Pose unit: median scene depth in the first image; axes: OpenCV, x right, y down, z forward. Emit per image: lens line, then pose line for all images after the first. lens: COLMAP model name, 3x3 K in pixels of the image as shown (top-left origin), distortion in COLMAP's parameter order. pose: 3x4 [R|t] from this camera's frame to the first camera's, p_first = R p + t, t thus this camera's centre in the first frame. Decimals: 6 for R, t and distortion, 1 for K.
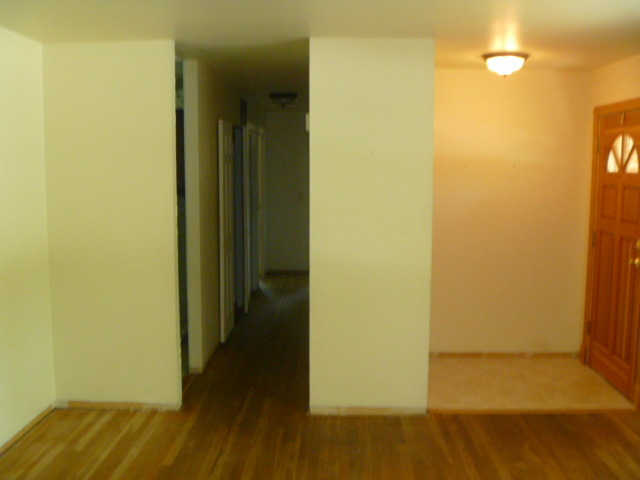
lens RADIAL K [[674.9, 0, 320.0], [0, 674.9, 240.0], [0, 0, 1]] dist [-0.091072, 0.005076]
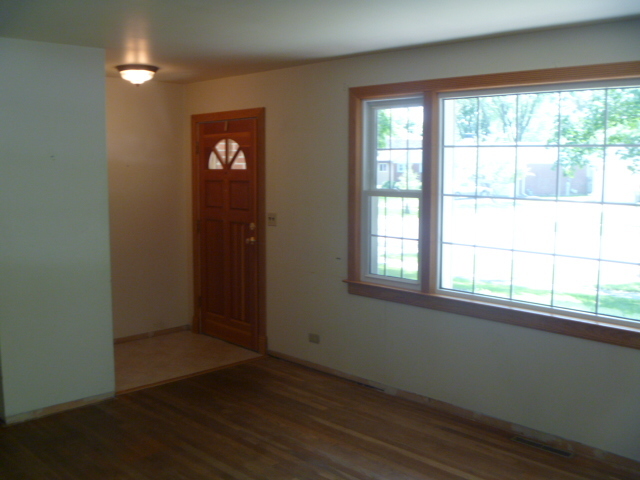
lens RADIAL K [[674.9, 0, 320.0], [0, 674.9, 240.0], [0, 0, 1]] dist [-0.091072, 0.005076]
pose [[0.701973, -0.084117, 0.707218, -0.318827], [0.085344, 0.995781, 0.033727, 0.000567], [-0.707071, 0.036681, 0.706190, 0.001707]]
